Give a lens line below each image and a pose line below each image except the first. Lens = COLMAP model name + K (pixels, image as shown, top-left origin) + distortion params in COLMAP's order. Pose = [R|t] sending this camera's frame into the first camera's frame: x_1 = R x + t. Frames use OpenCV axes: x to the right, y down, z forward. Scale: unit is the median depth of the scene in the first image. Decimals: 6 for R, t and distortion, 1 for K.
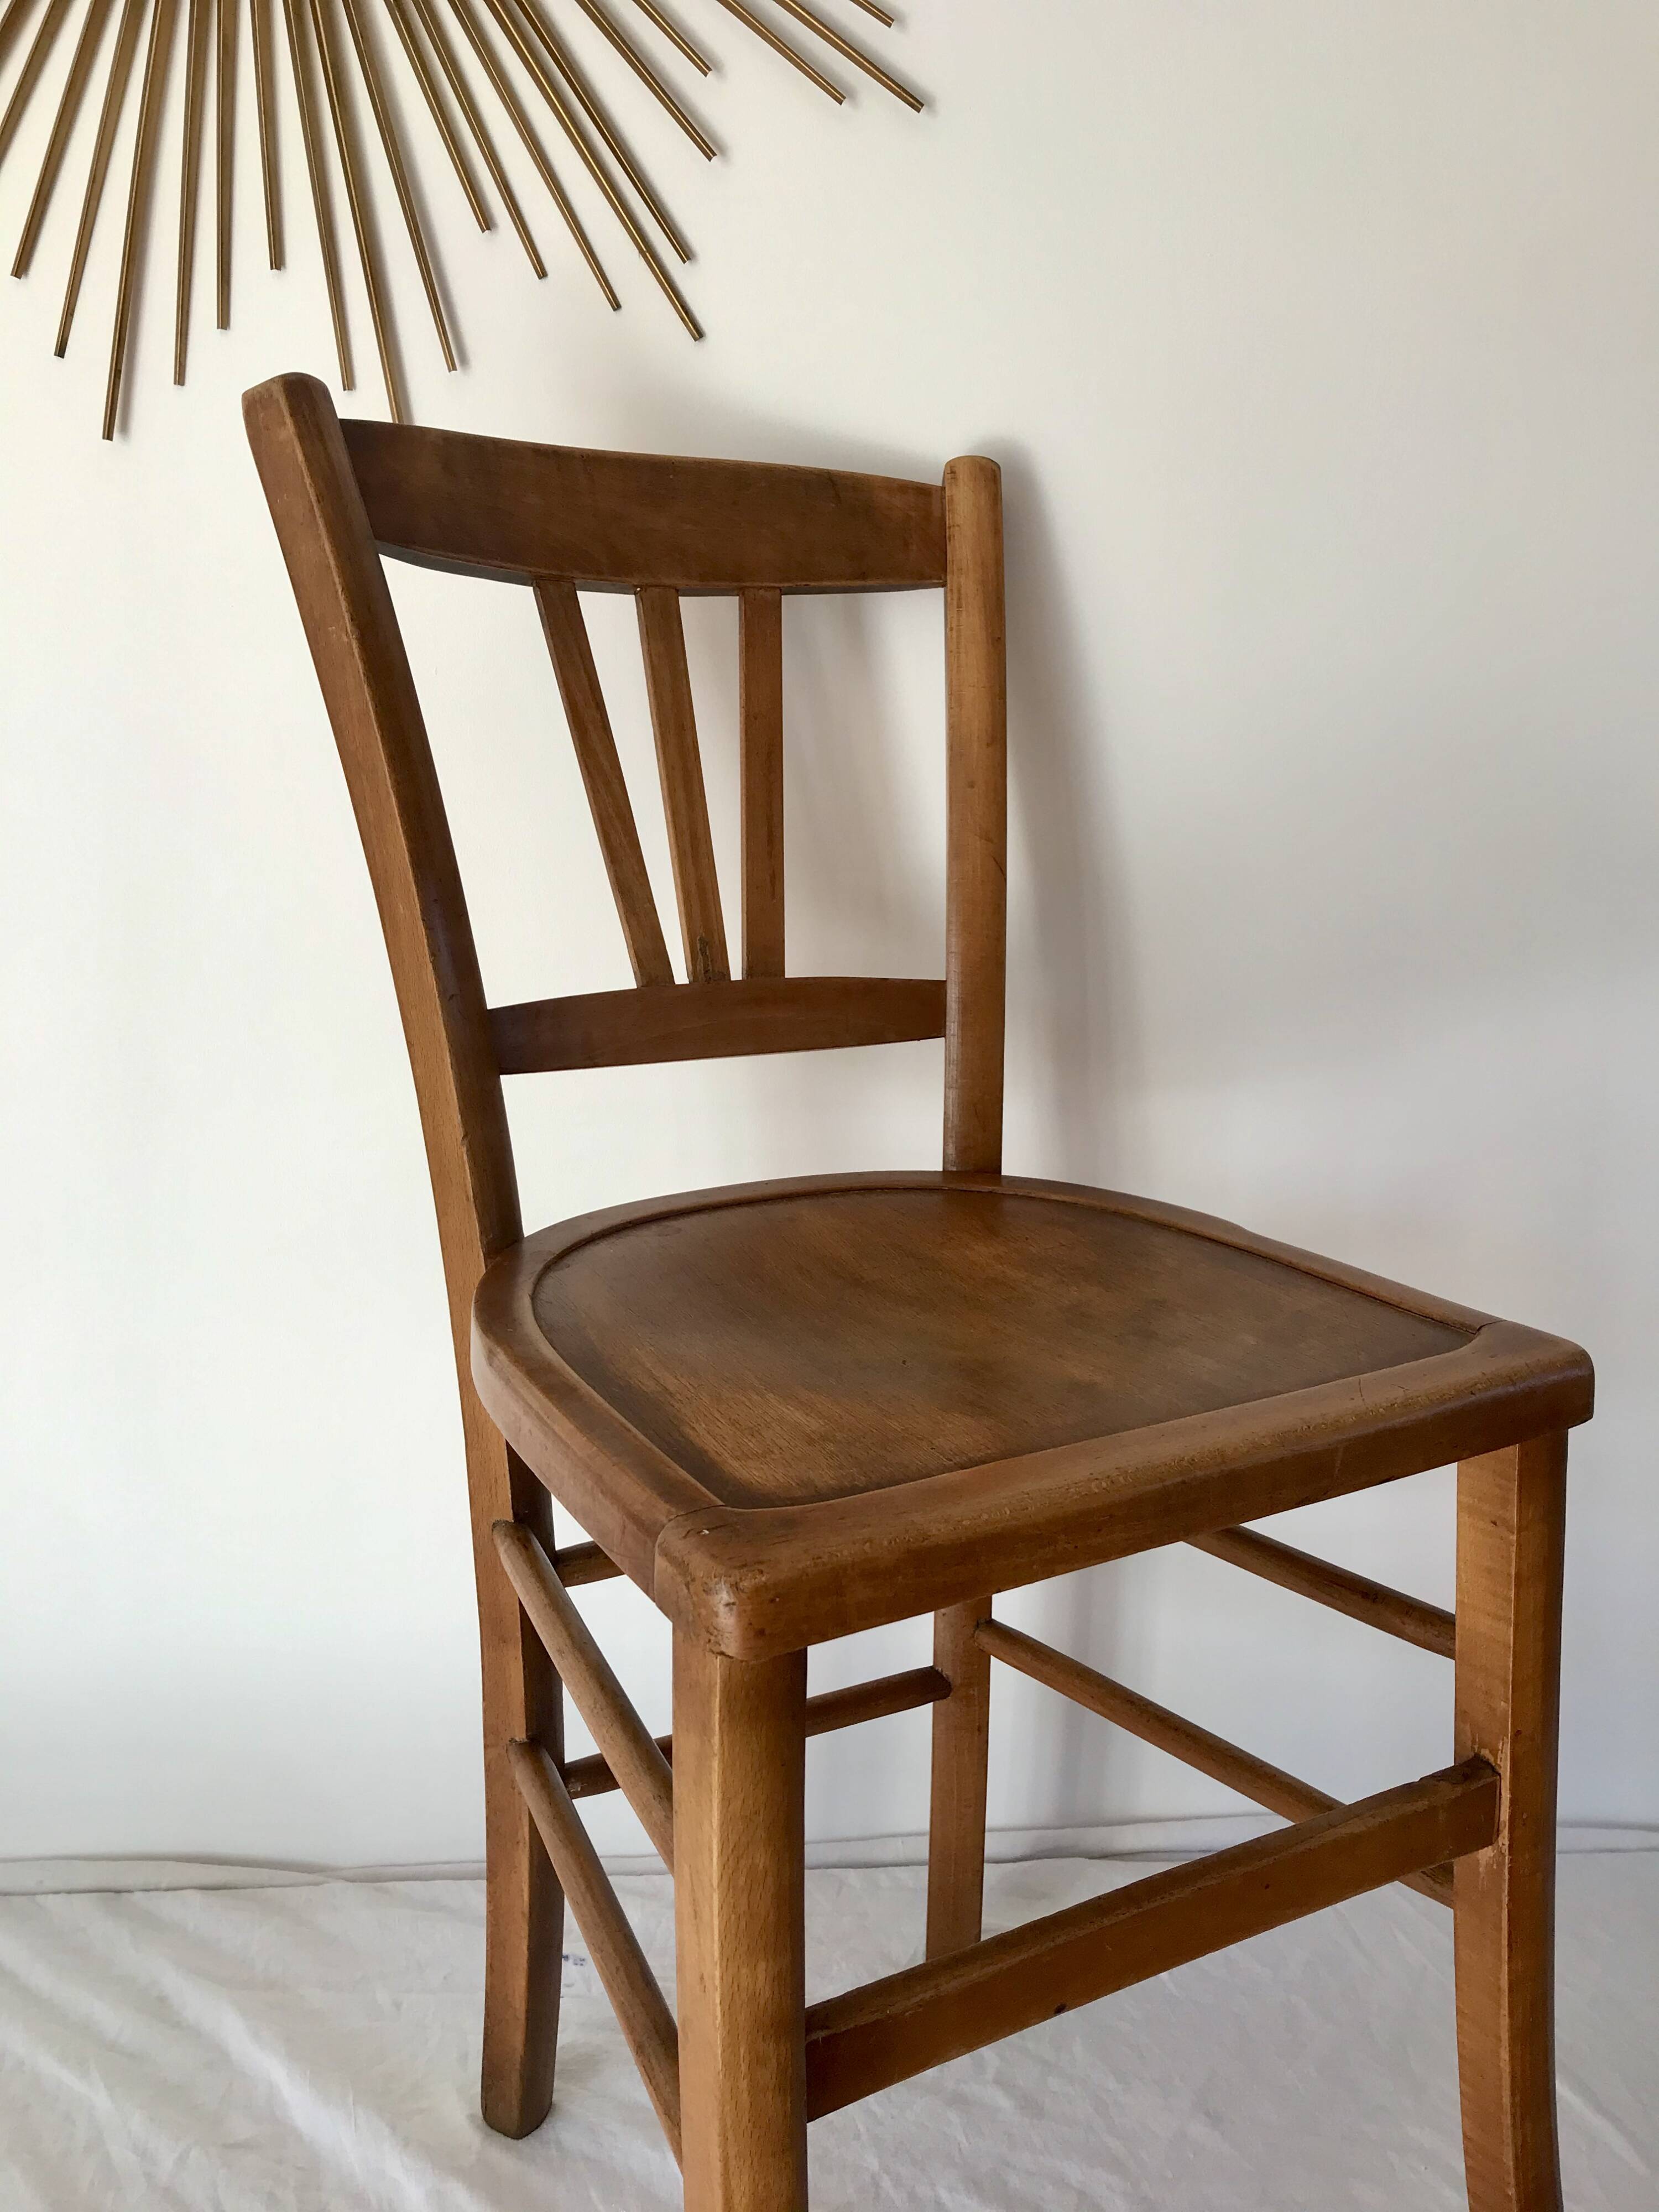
lens RADIAL K [[1825.4, 0, 834.5], [0, 1825.4, 1098.1], [0, 0, 1]] dist [0.038327, -0.039009]
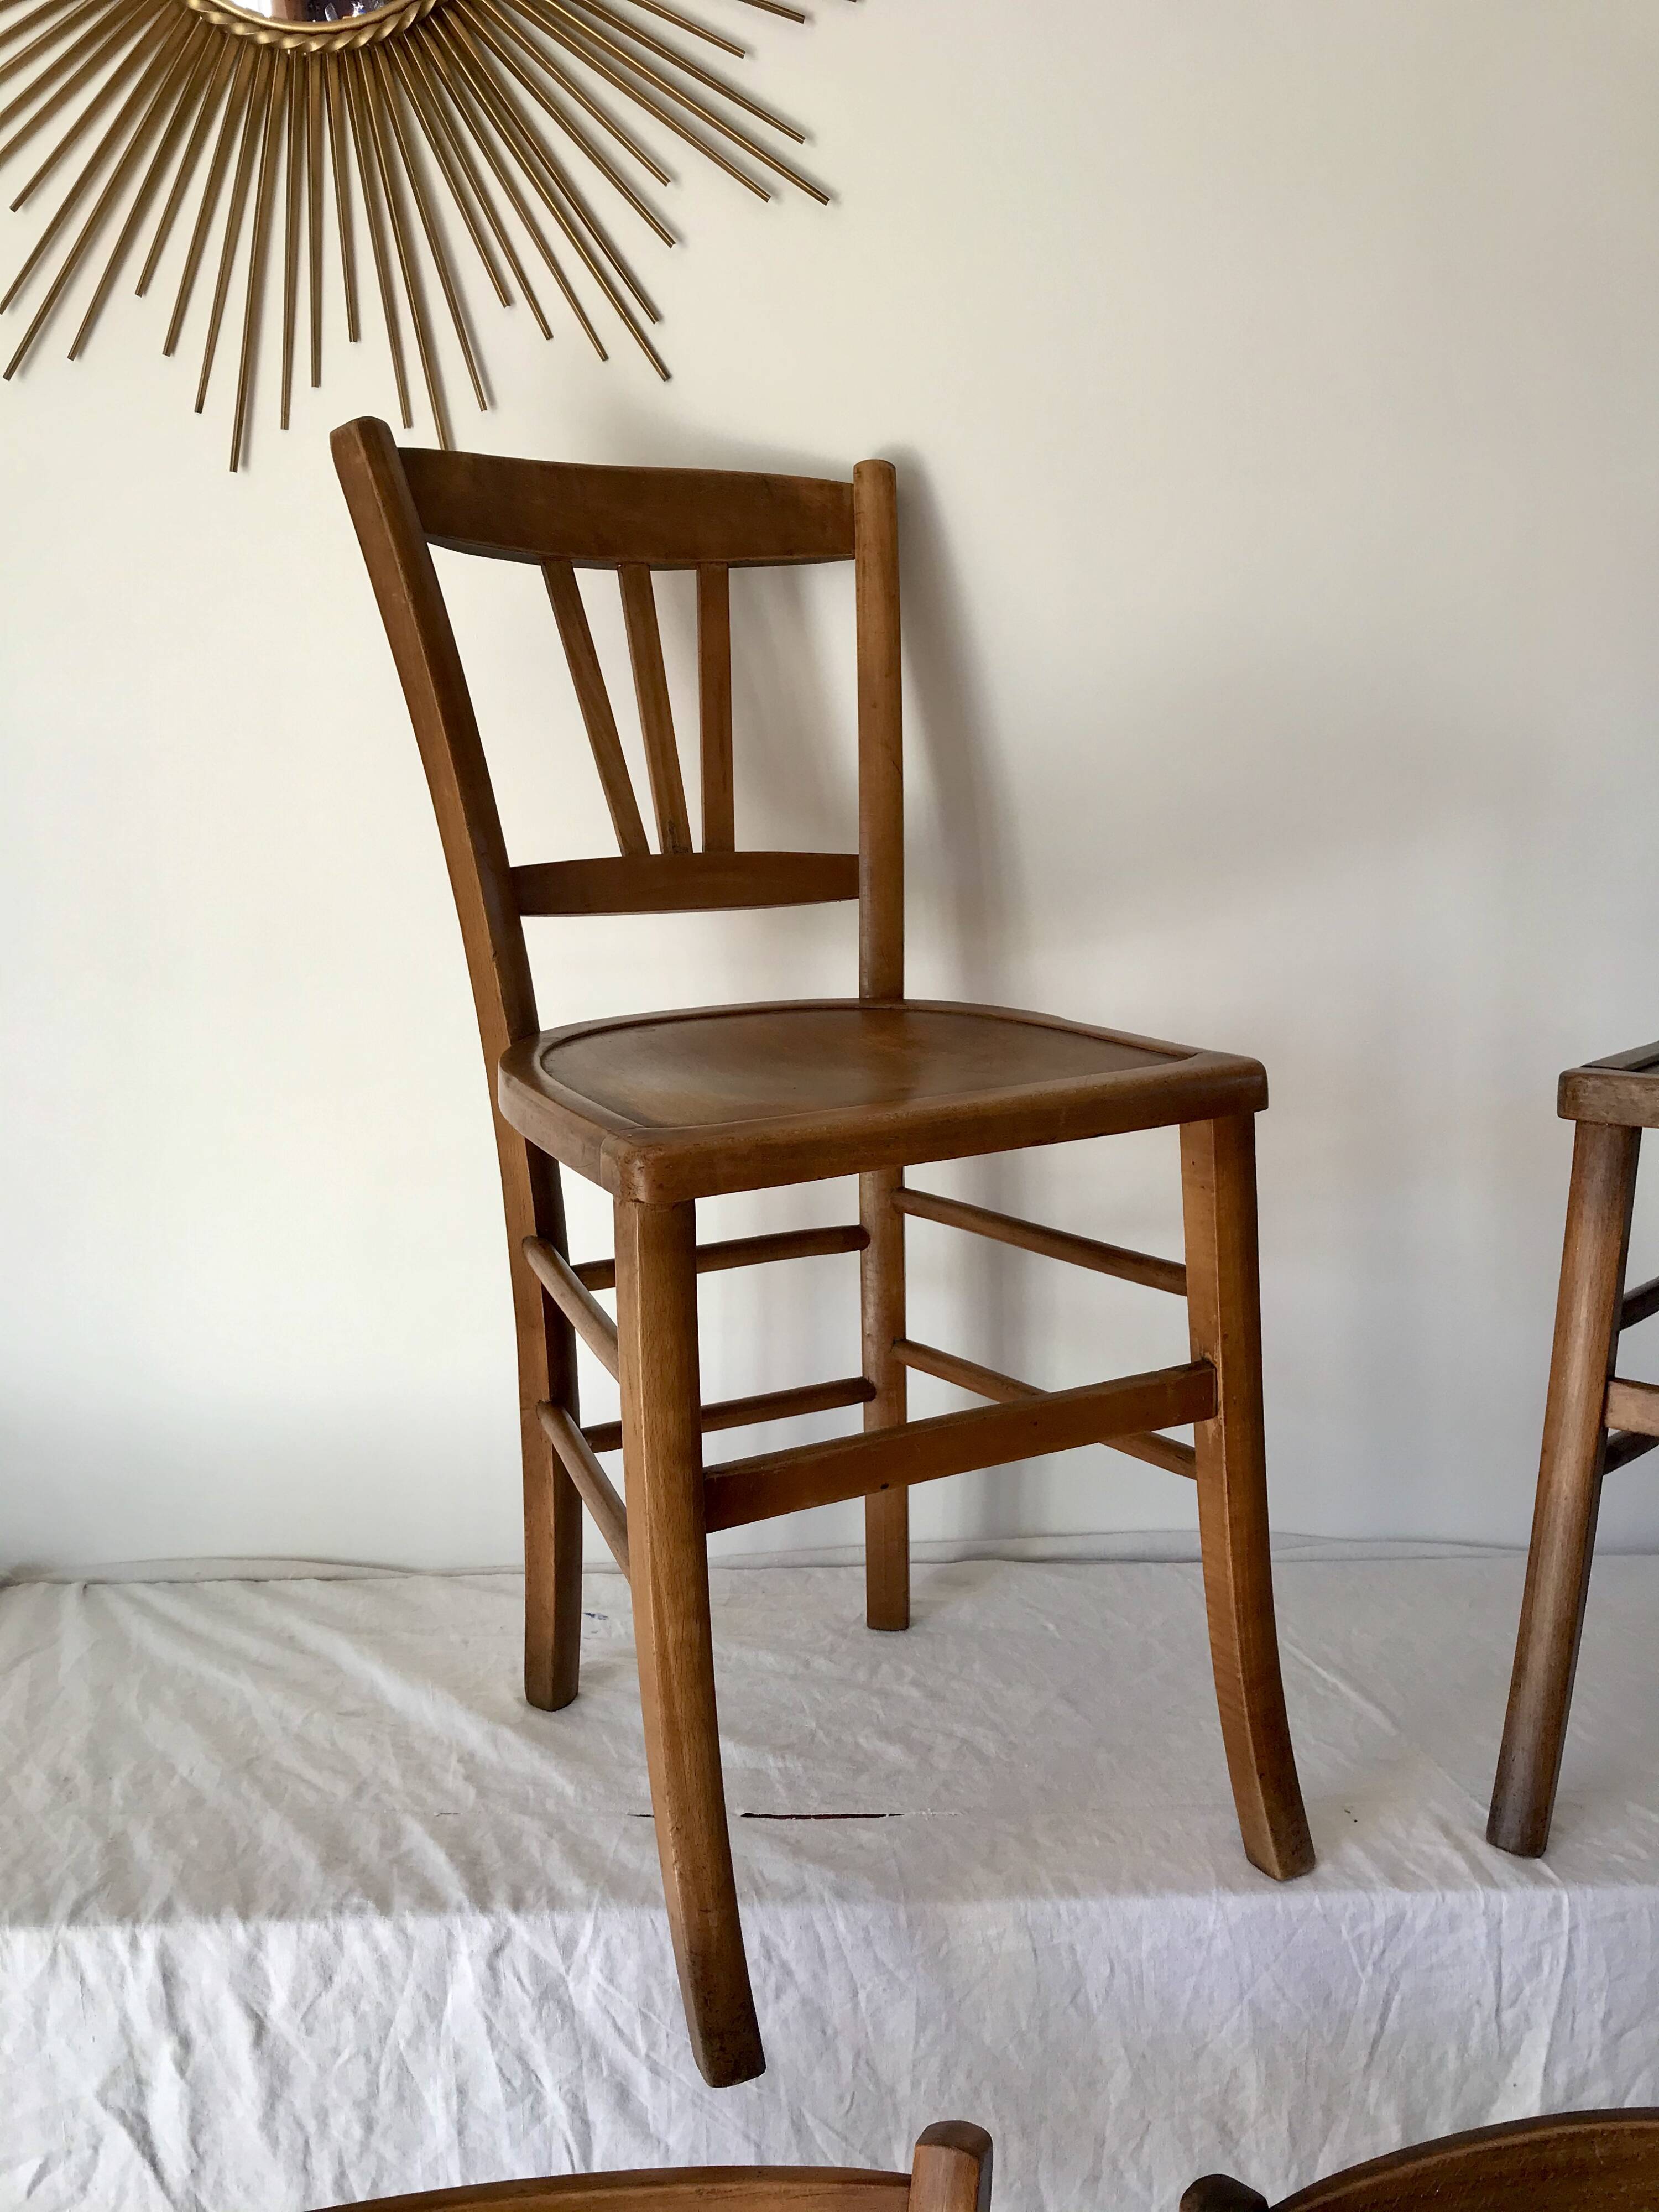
lens RADIAL K [[1825.4, 0, 824.6], [0, 1825.4, 1101.1], [0, 0, 1]] dist [0.038327, -0.039009]
pose [[0.998349, -0.018123, -0.054503, 0.111144], [0.017632, 0.999800, -0.009466, 0.134143], [0.054664, 0.008490, 0.998469, -0.343719]]
